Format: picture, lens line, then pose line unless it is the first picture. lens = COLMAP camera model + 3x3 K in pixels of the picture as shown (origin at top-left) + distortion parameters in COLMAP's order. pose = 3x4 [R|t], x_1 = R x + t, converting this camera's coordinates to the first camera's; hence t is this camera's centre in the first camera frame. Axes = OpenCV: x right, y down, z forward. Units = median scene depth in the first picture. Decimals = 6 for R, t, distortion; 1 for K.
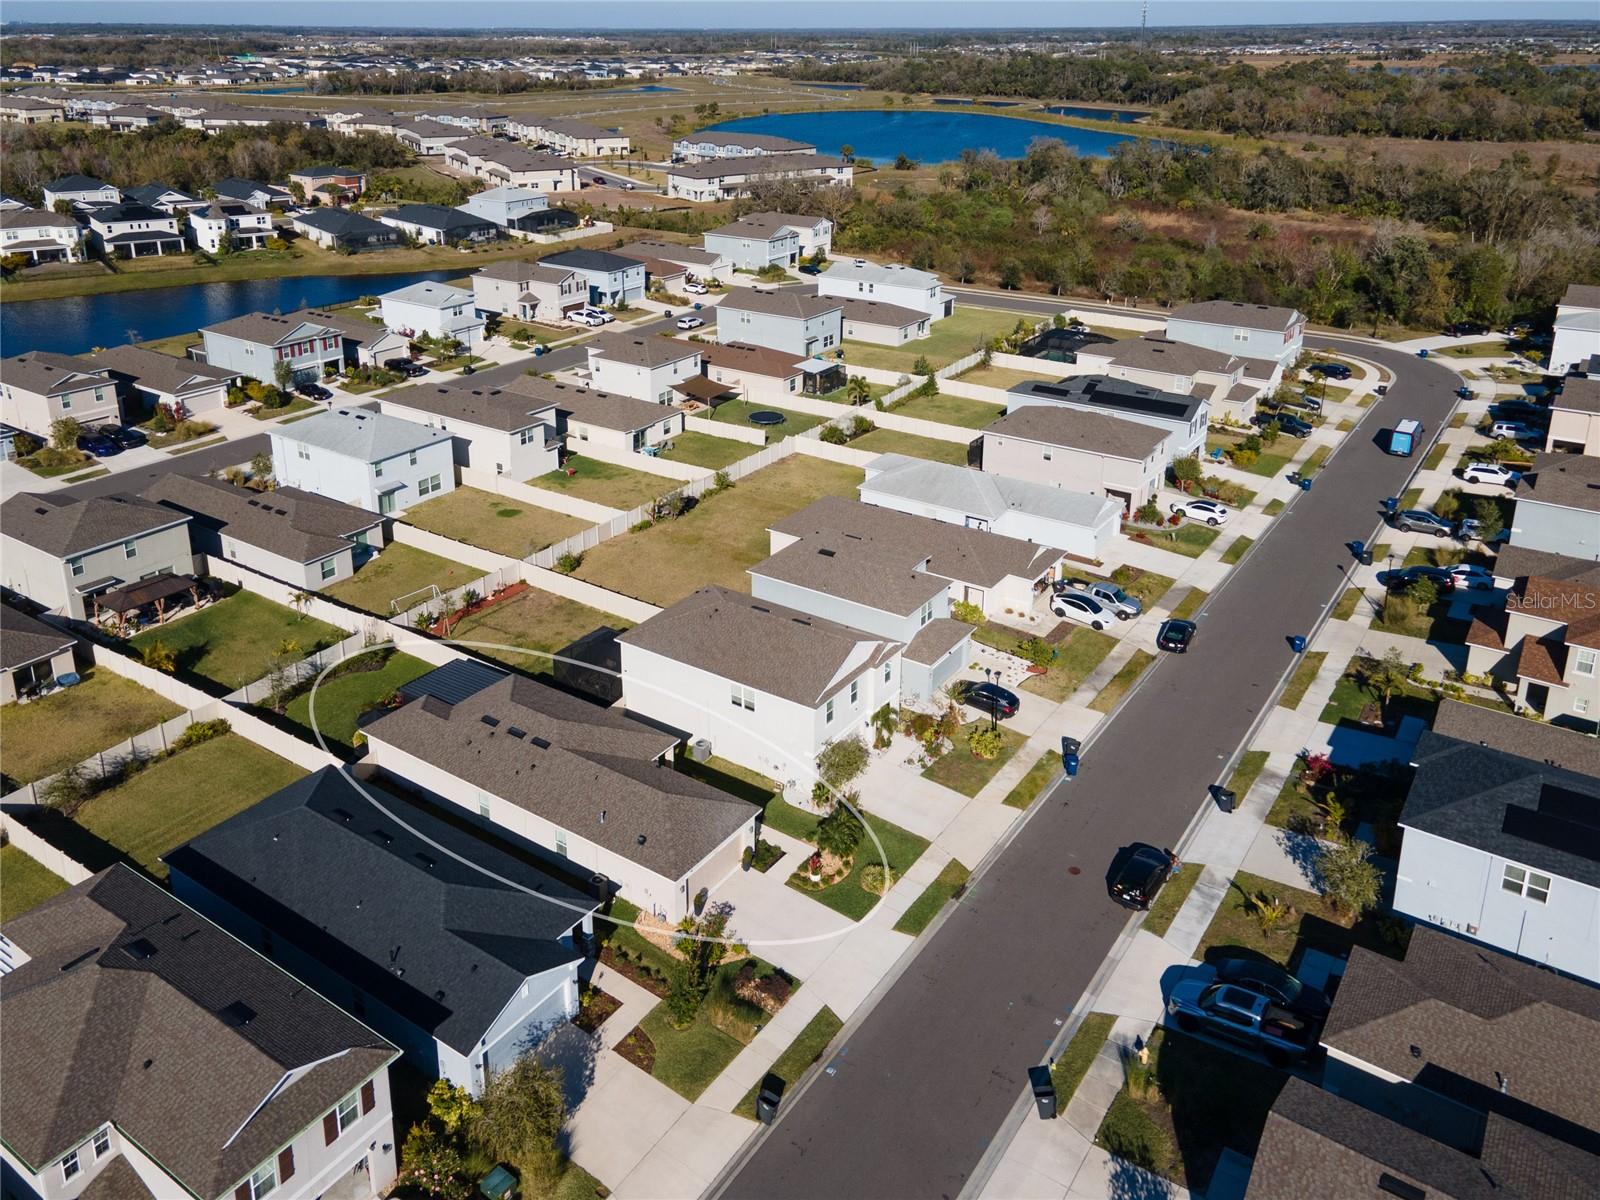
lens RADIAL K [[1203.1, 0, 770.5], [0, 1203.1, 525.3], [0, 0, 1]] dist [0.035894, 0.029981]
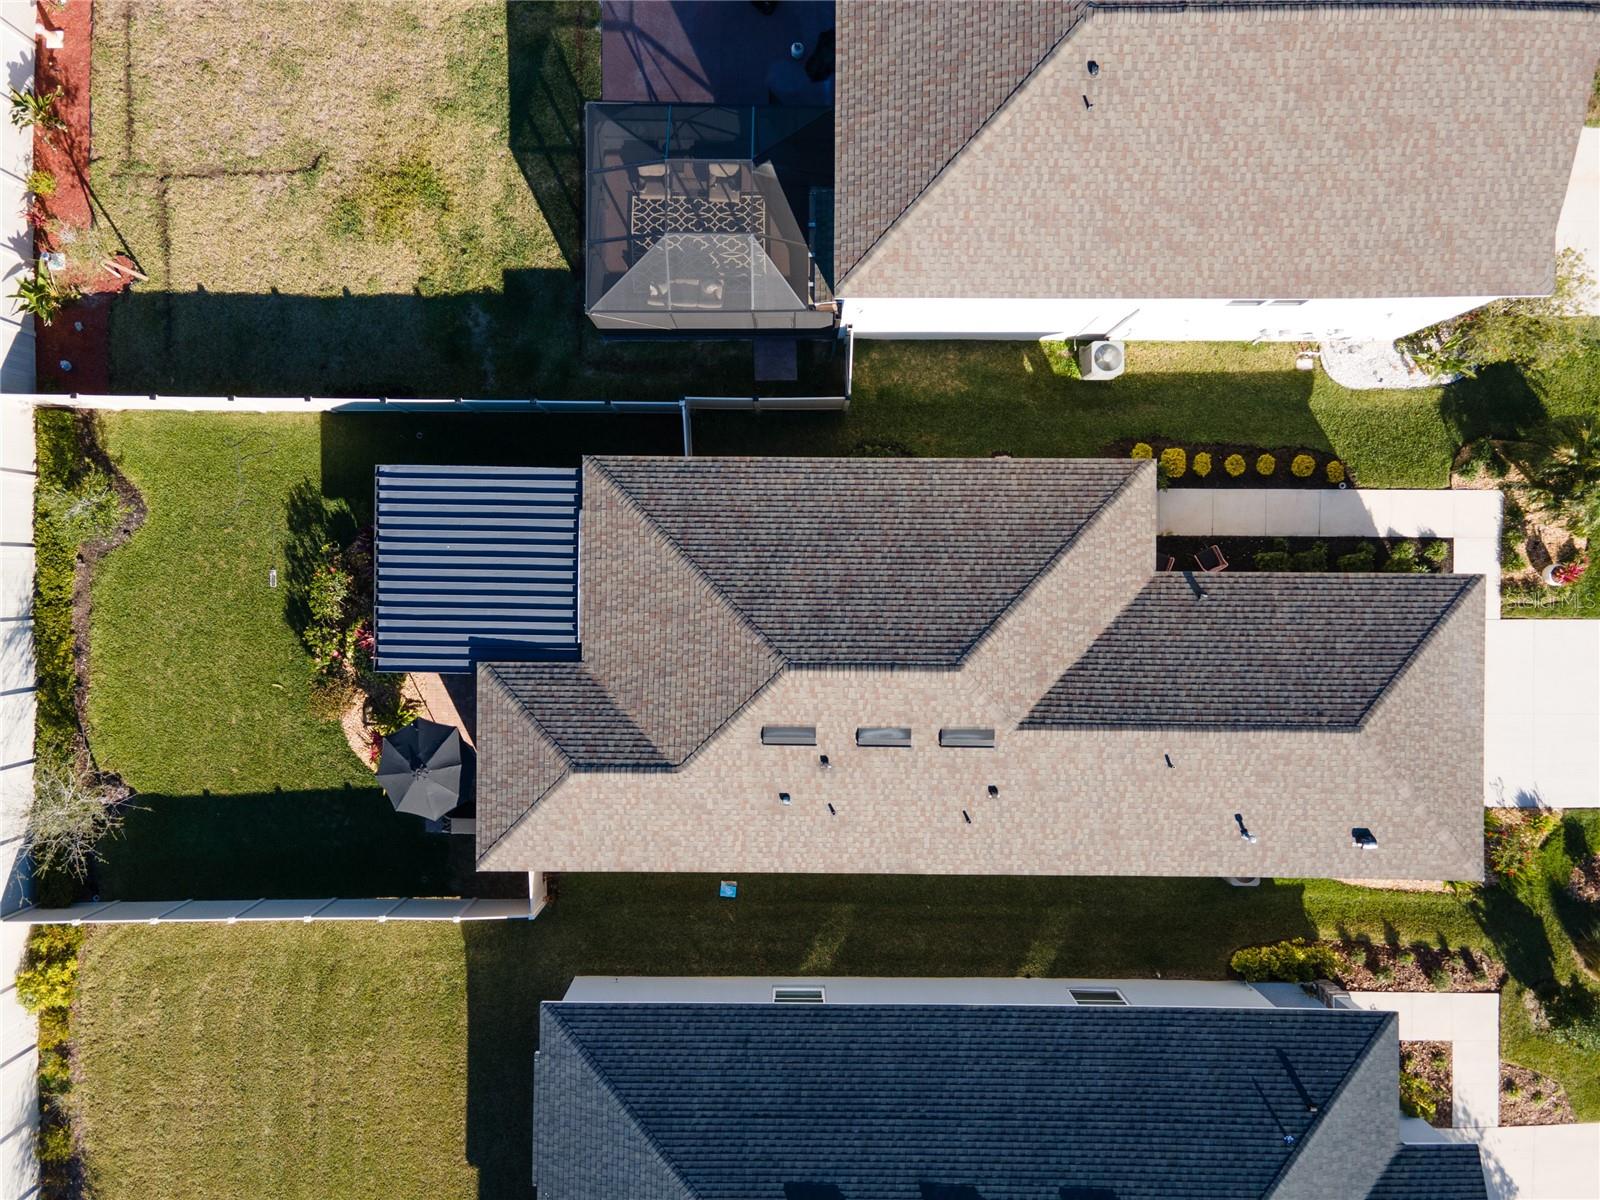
lens RADIAL K [[1203.1, 0, 800.1], [0, 1203.1, 594.5], [0, 0, 1]] dist [0.035894, 0.029981]
pose [[0.821622, -0.570022, 0.003574, -0.114298], [0.204961, 0.301267, 0.931251, -0.122138], [-0.531911, -0.764404, 0.364360, 0.494967]]
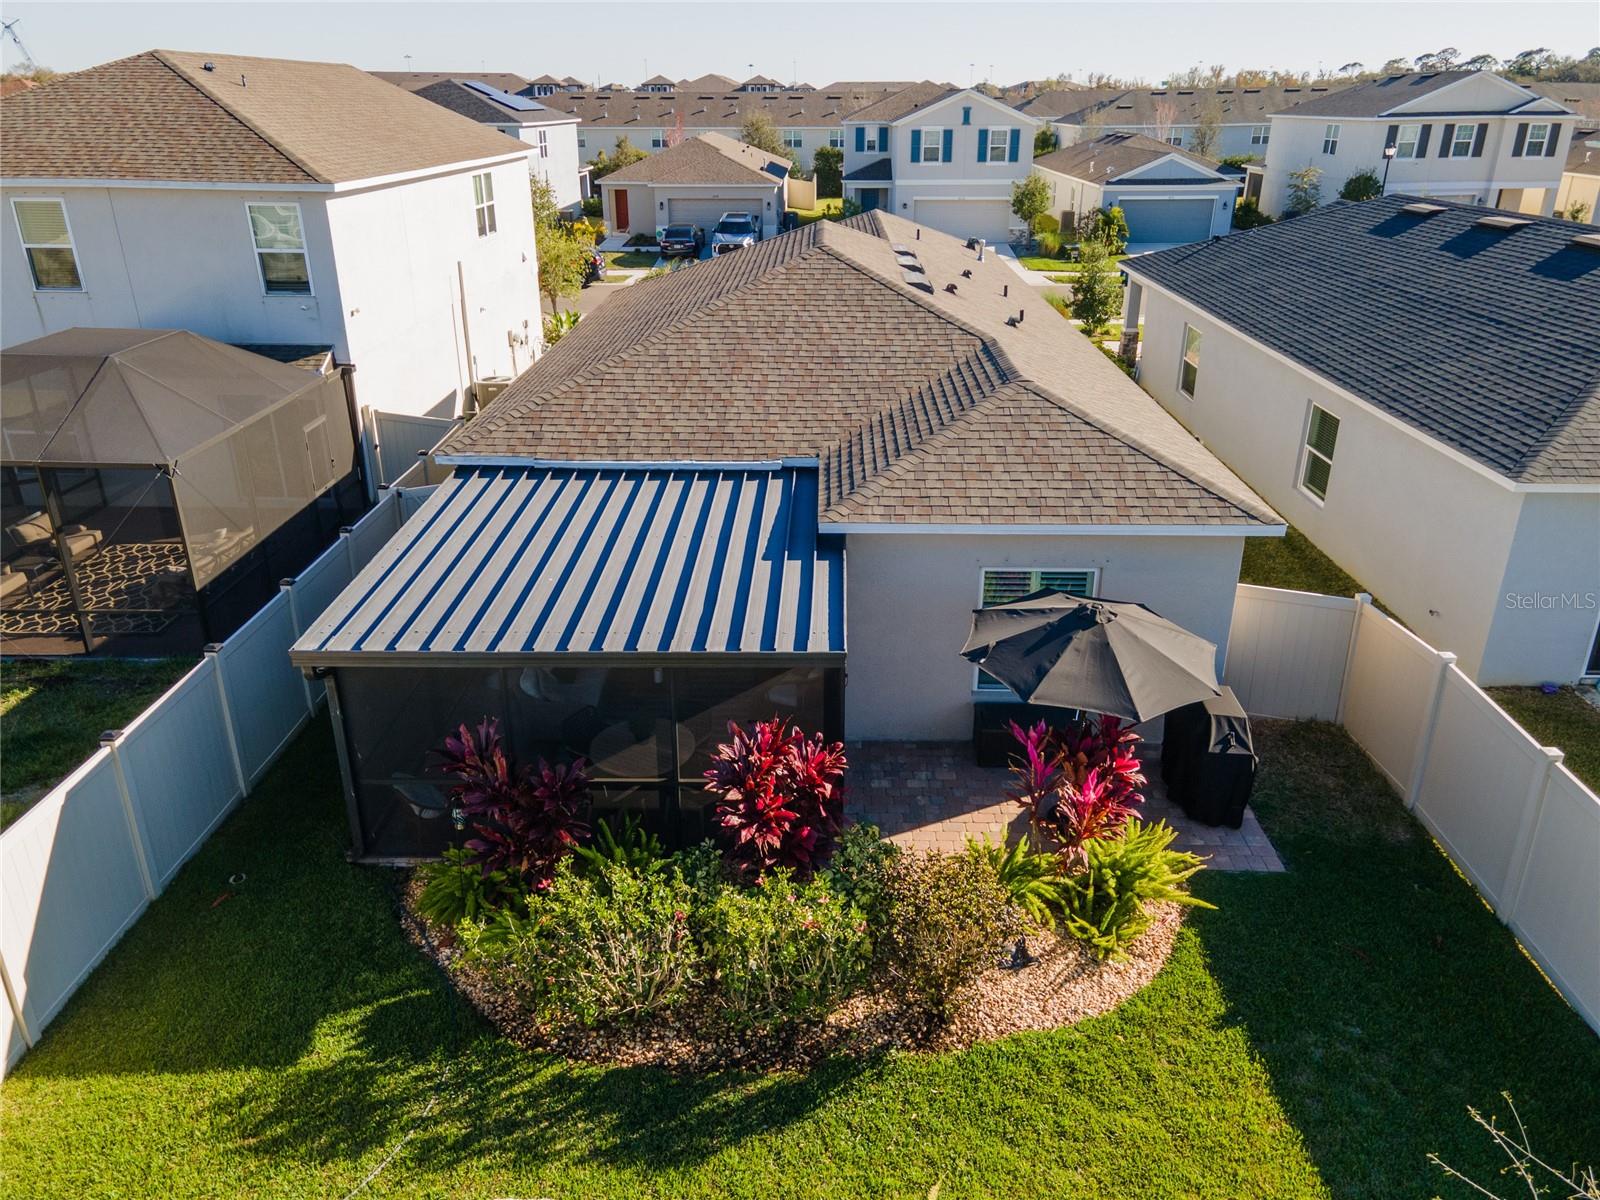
lens RADIAL K [[1203.1, 0, 798.5], [0, 1203.1, 607.2], [0, 0, 1]] dist [0.035894, 0.029981]
pose [[-0.558050, -0.318309, 0.766329, -0.253945], [0.307483, 0.778440, 0.547252, 0.034984], [-0.770737, 0.541027, -0.336534, 0.644031]]
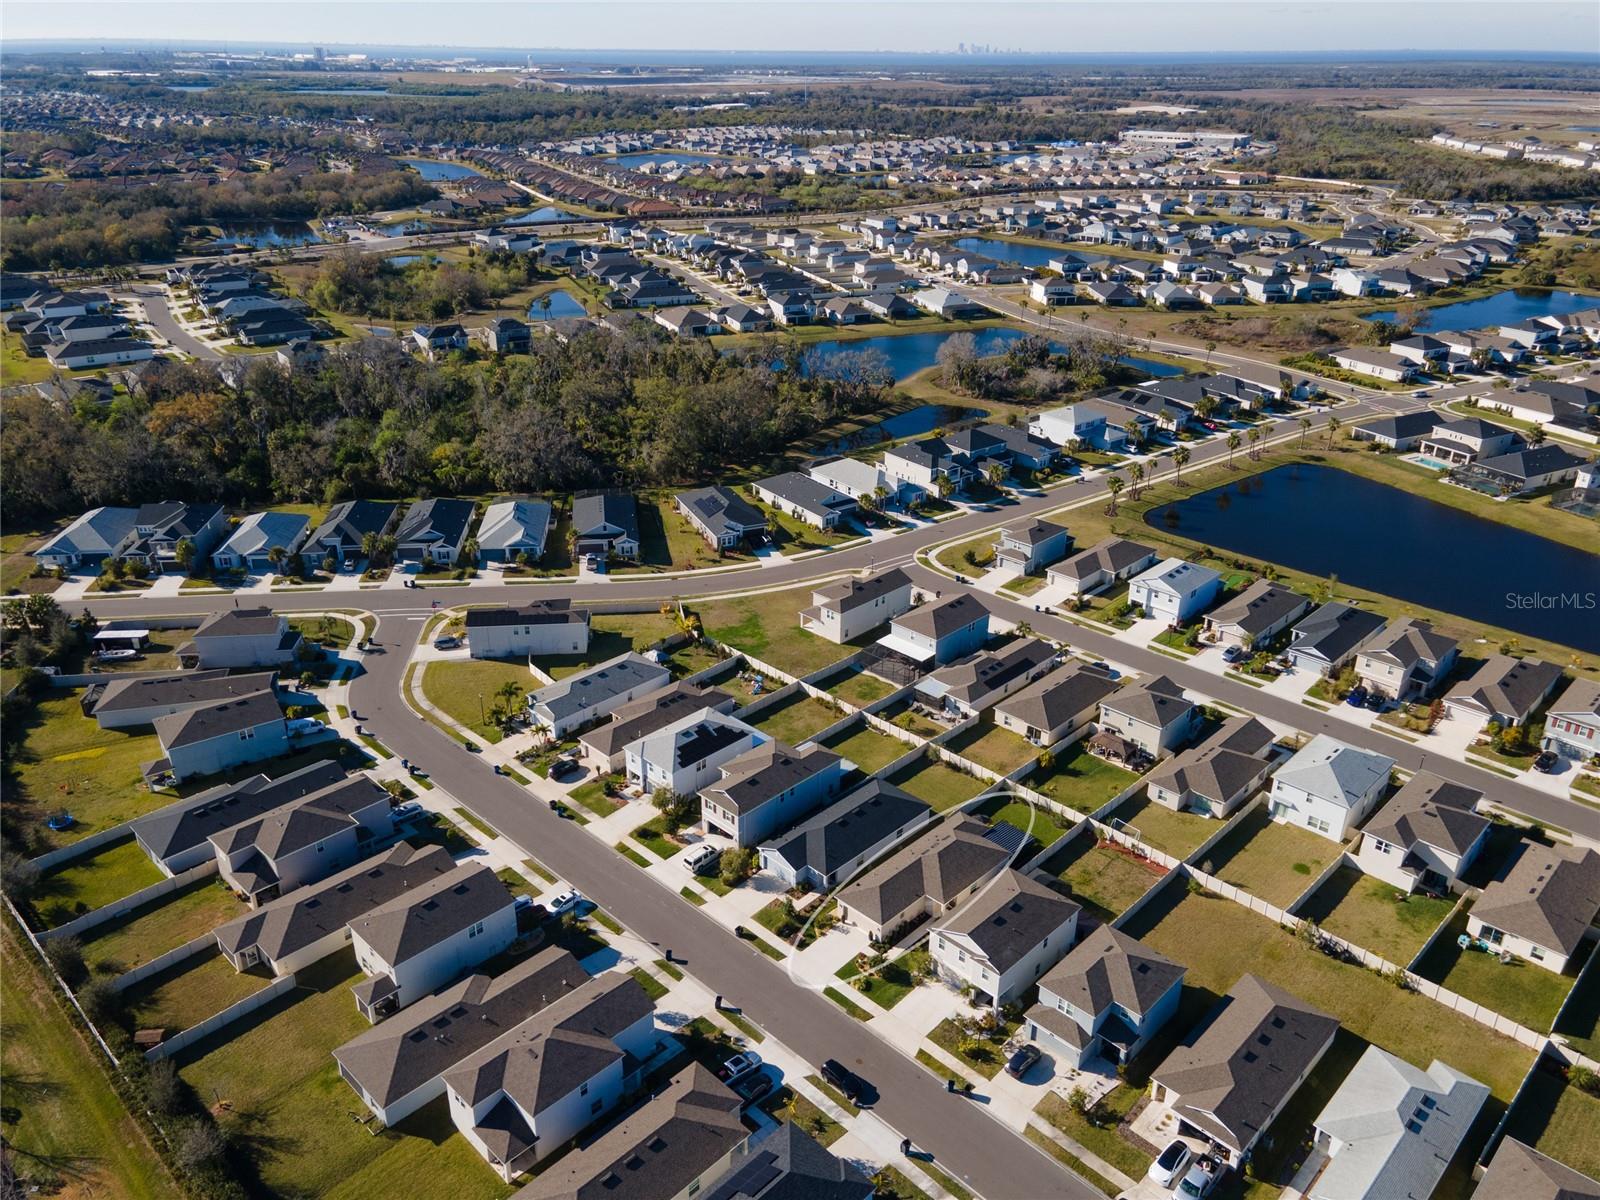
lens RADIAL K [[1203.1, 0, 806.8], [0, 1203.1, 599.8], [0, 0, 1]] dist [0.035894, 0.029981]
pose [[-0.154447, 0.414822, -0.896699, 0.861411], [-0.386816, 0.809750, 0.441224, -0.571694], [0.909131, 0.415003, 0.035397, 0.290996]]
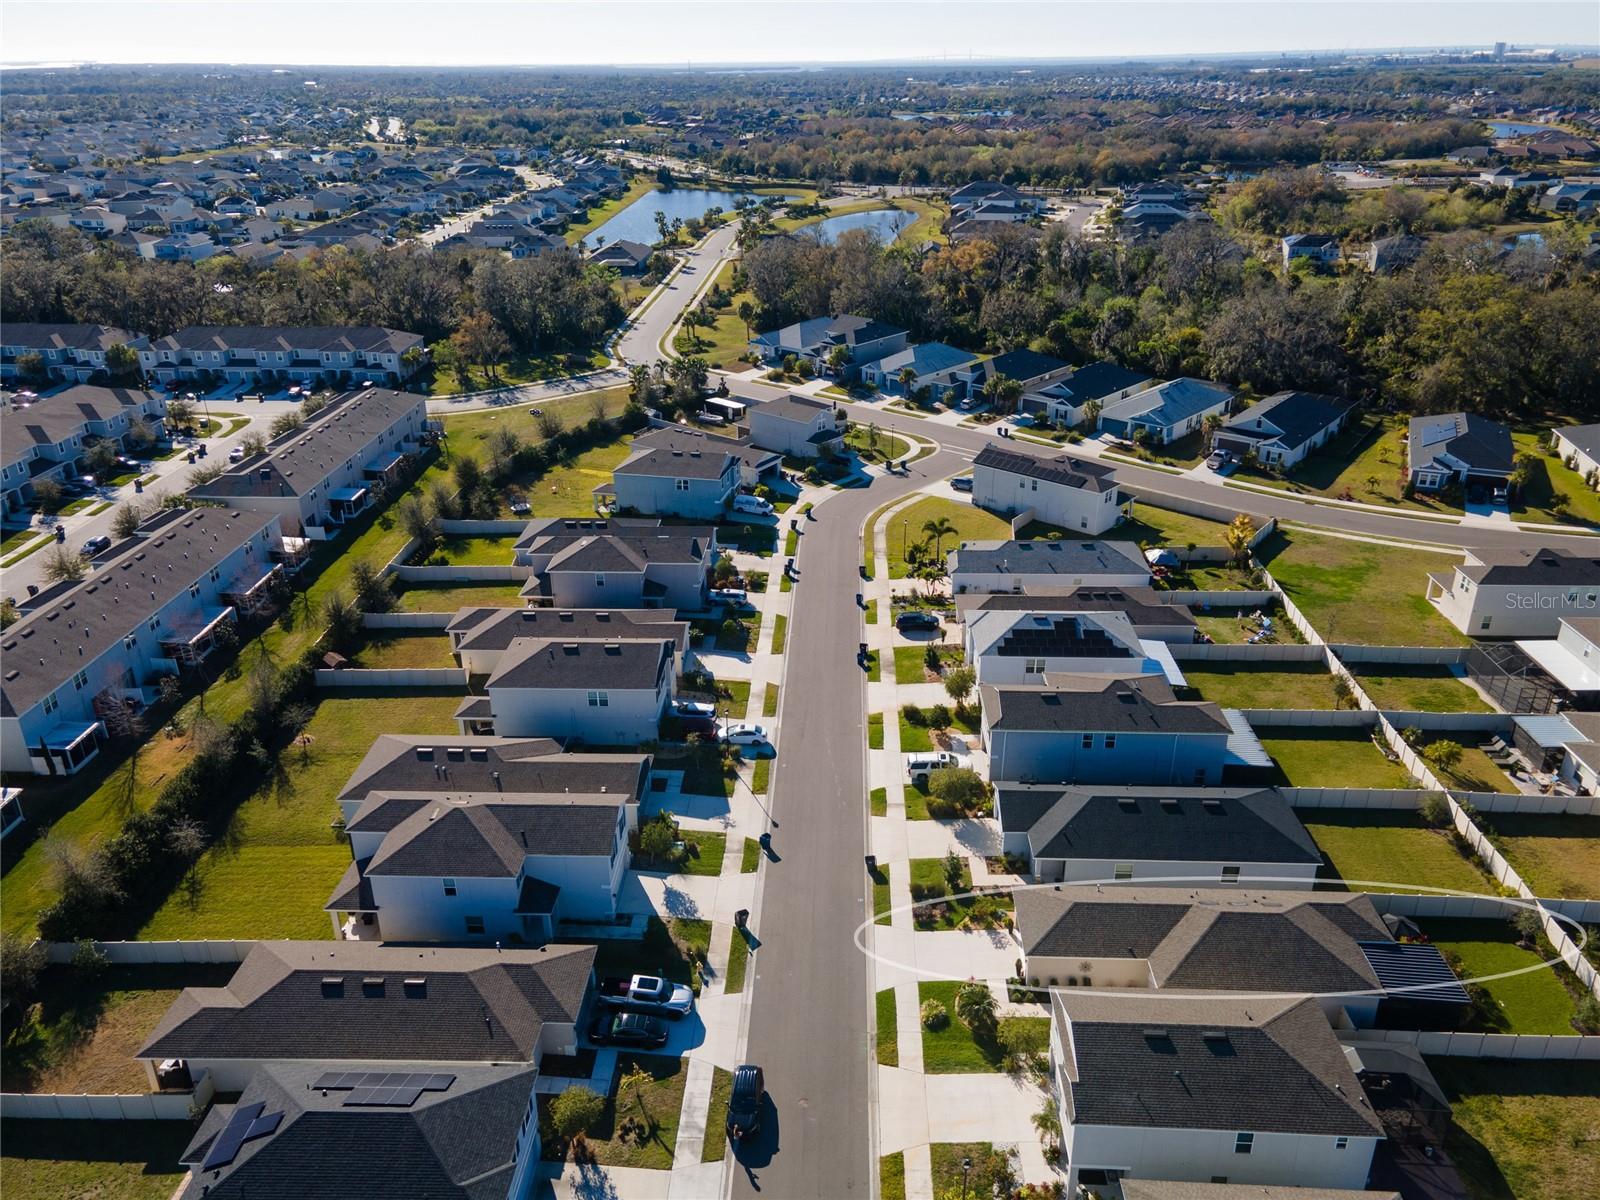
lens RADIAL K [[1203.1, 0, 802.7], [0, 1203.1, 596.5], [0, 0, 1]] dist [0.035894, 0.029981]
pose [[-0.841126, 0.228692, -0.490110, 0.356601], [-0.196691, 0.714802, 0.671097, -0.408281], [0.503806, 0.660877, -0.556257, 0.680036]]
